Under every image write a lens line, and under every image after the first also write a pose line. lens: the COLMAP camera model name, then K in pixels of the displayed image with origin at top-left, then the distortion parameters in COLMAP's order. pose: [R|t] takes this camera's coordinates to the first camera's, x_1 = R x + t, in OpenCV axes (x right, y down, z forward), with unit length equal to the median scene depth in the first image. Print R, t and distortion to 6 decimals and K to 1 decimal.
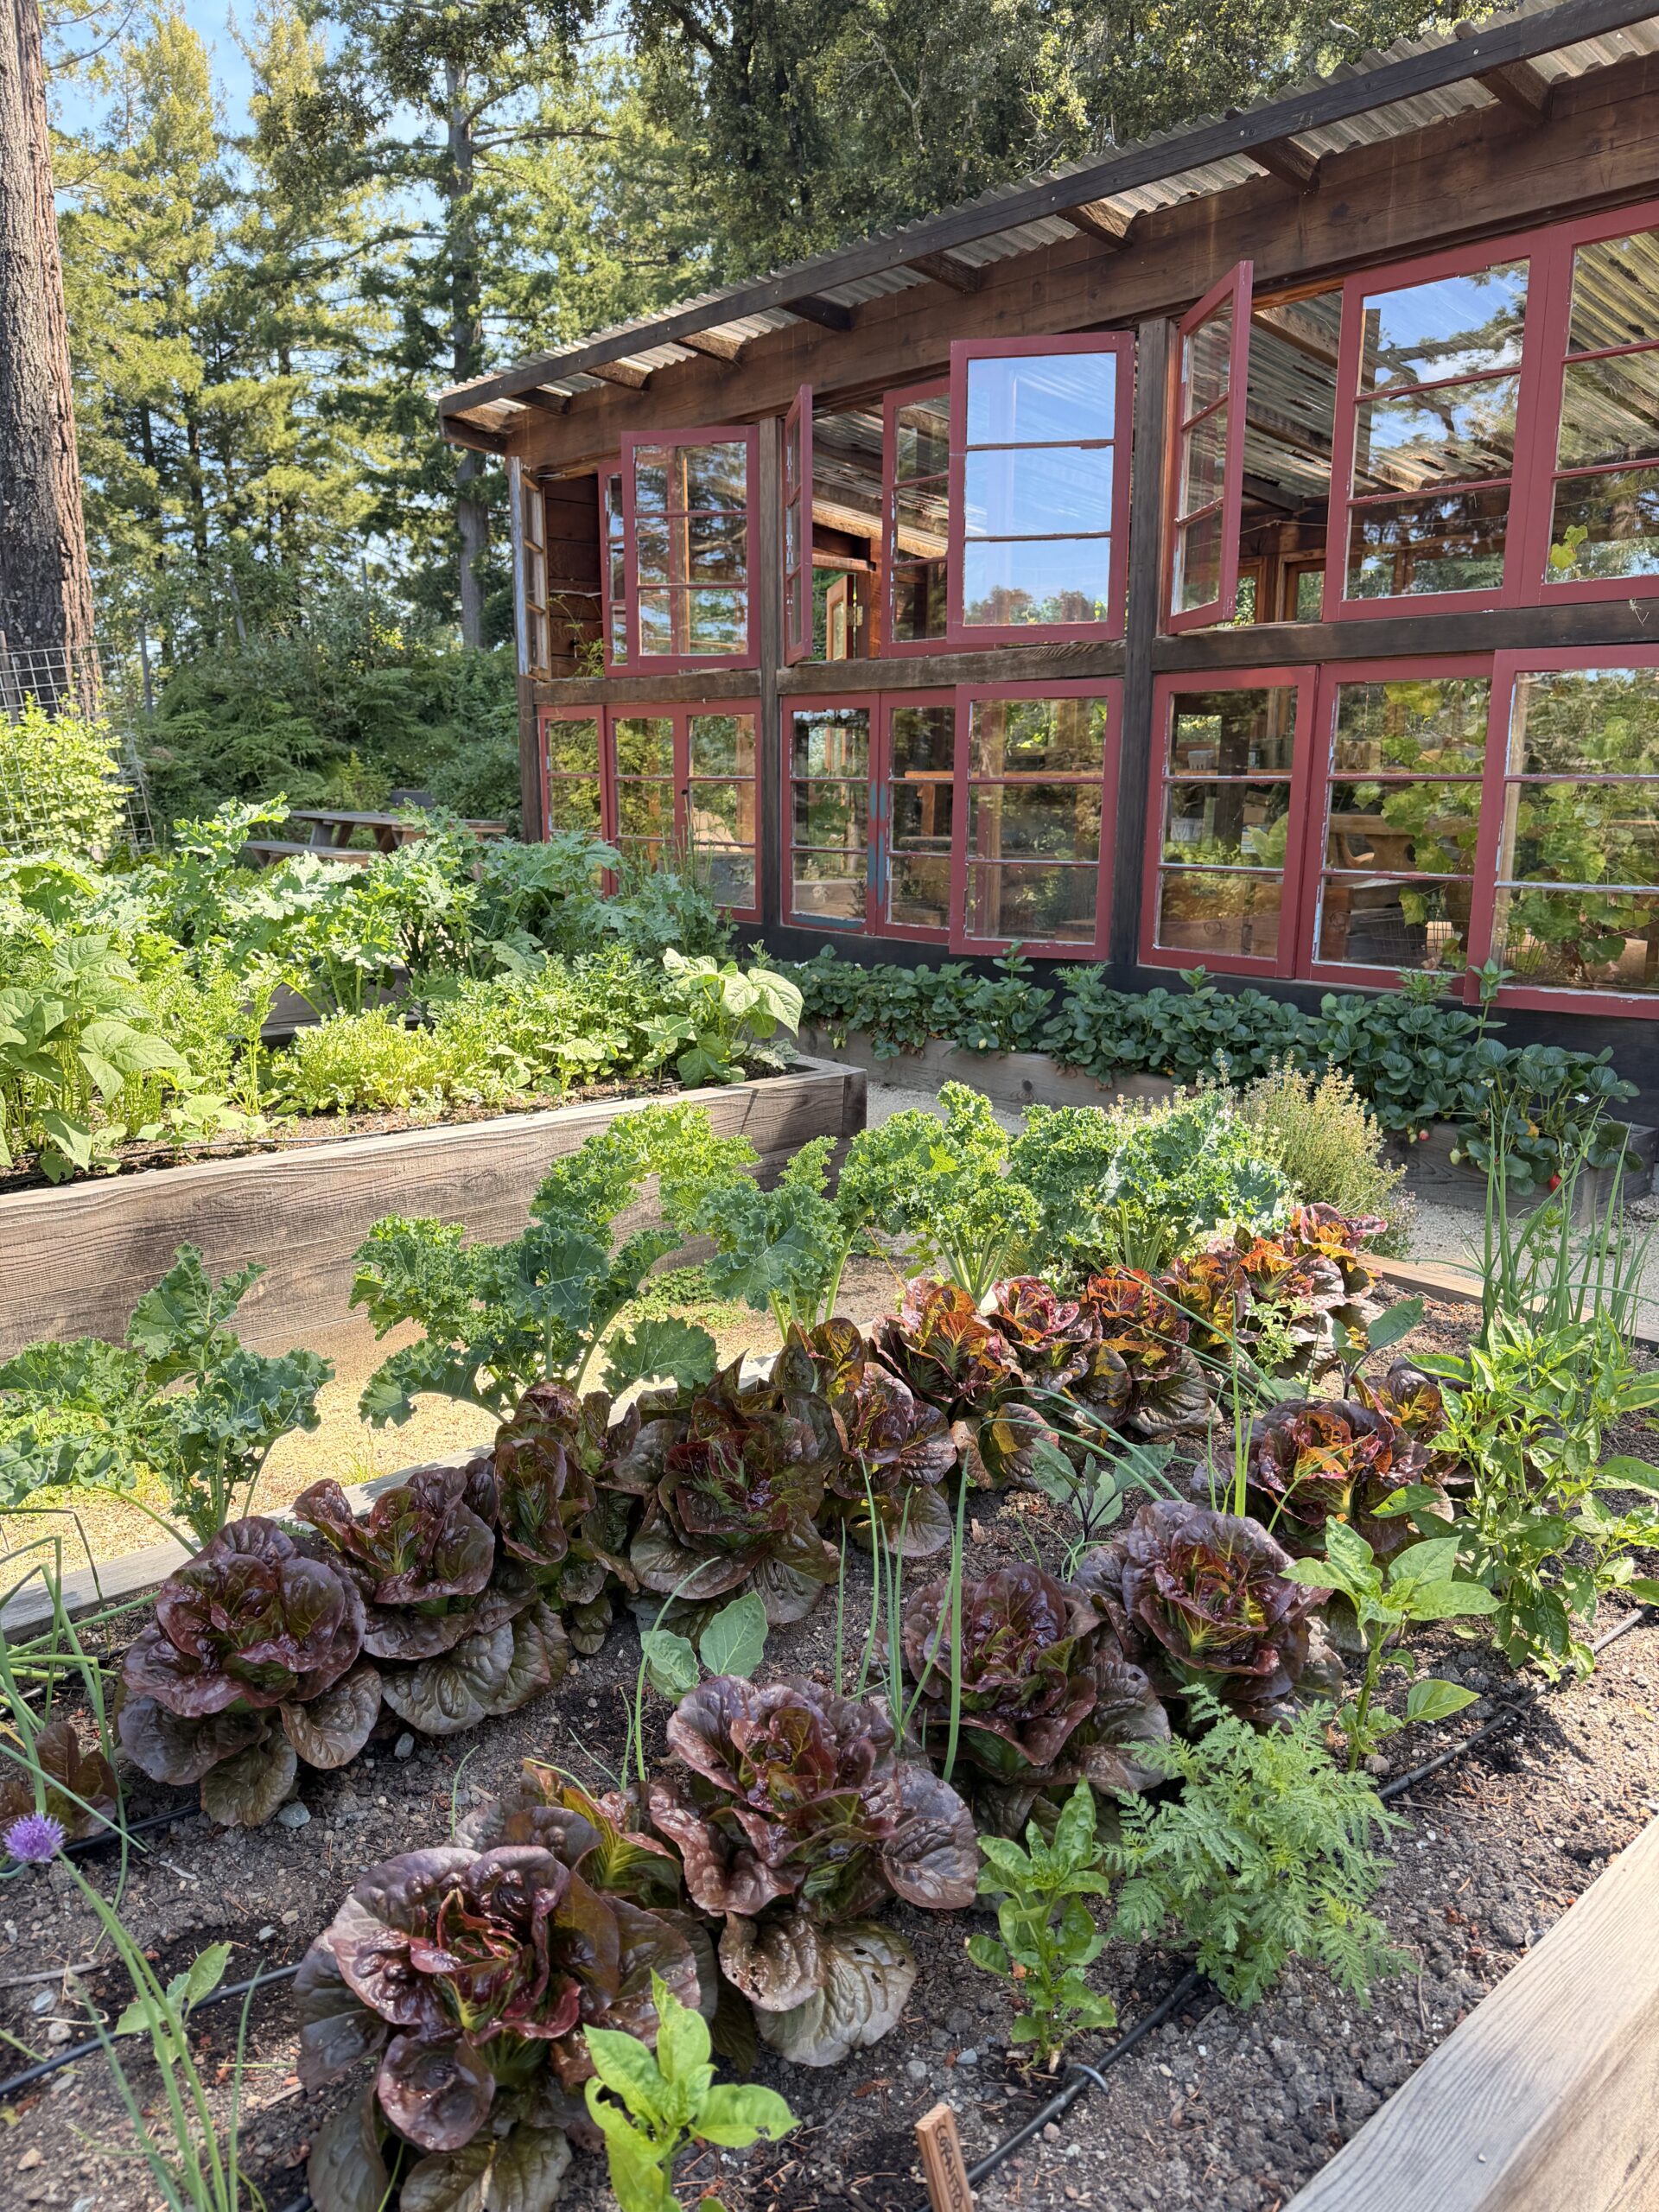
lens RADIAL K [[1543.5, 0, 822.3], [0, 1543.5, 1107.6], [0, 0, 1]] dist [-0.007508, -0.000444]
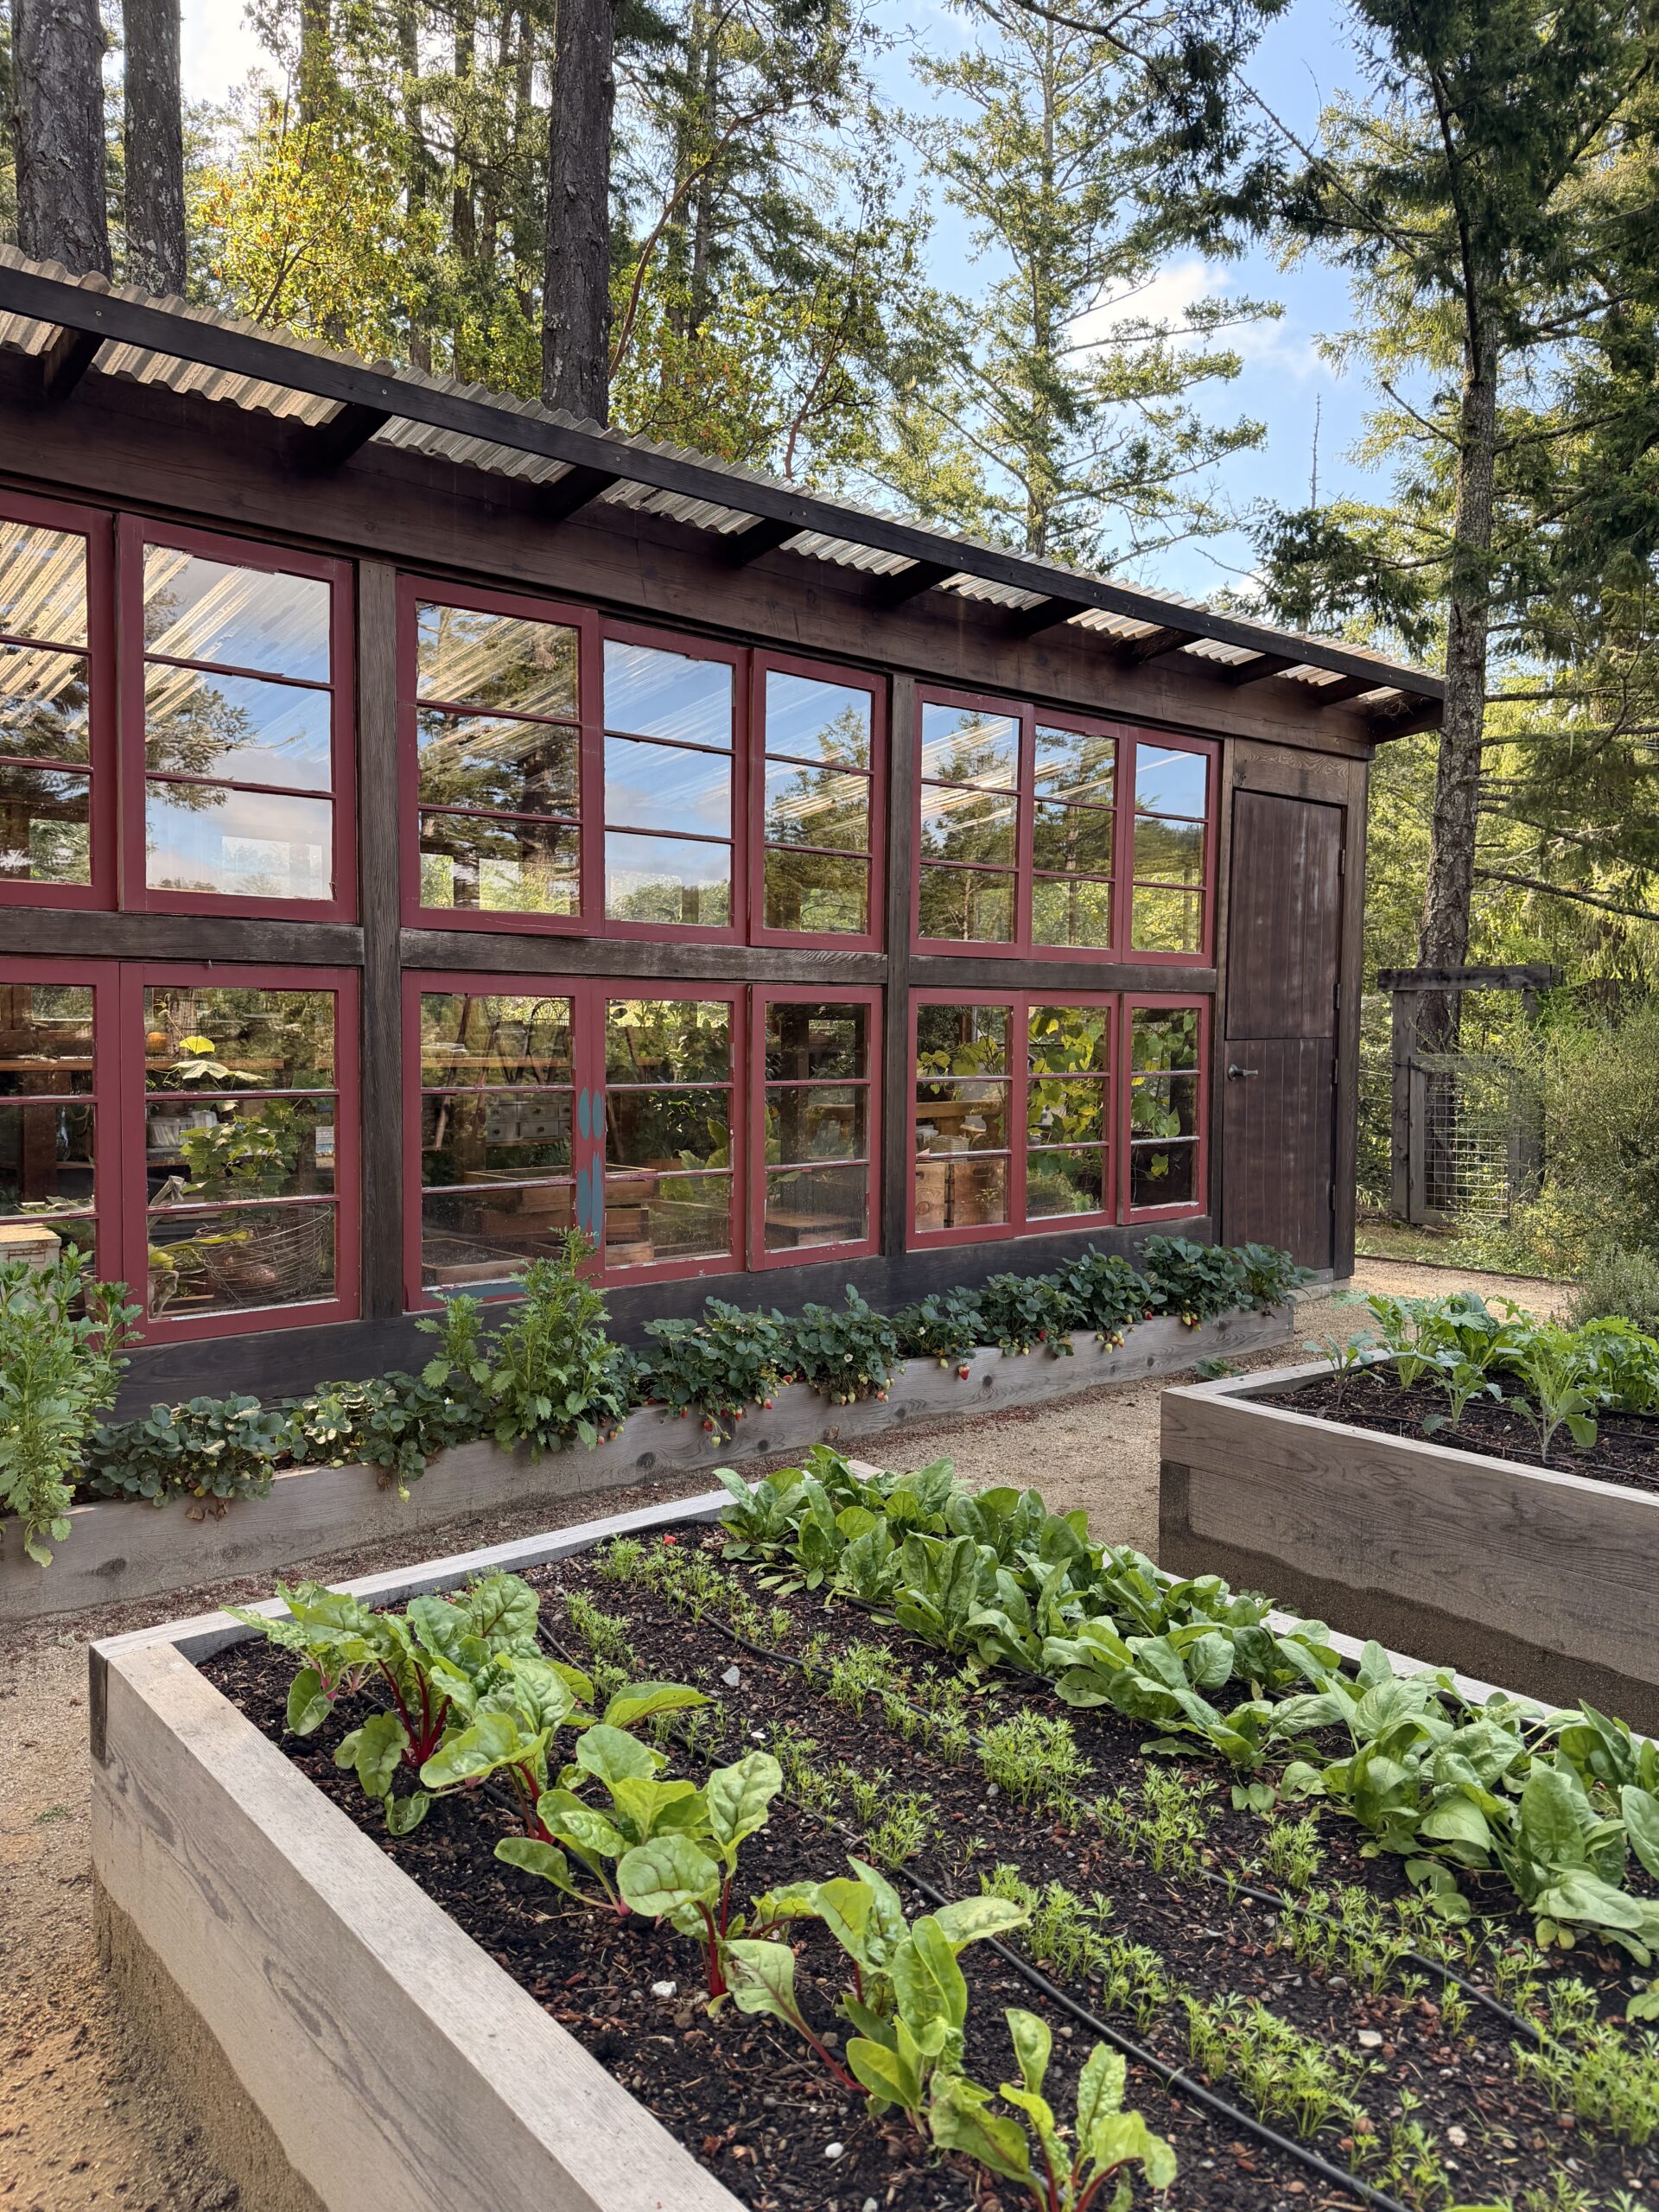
lens RADIAL K [[1543.5, 0, 826.8], [0, 1543.5, 1108.5], [0, 0, 1]] dist [-0.007508, -0.000444]
pose [[0.051558, -0.045339, 0.997640, -0.760434], [0.207238, 0.977709, 0.033724, -0.241871], [-0.976931, 0.205010, 0.059805, 0.938904]]
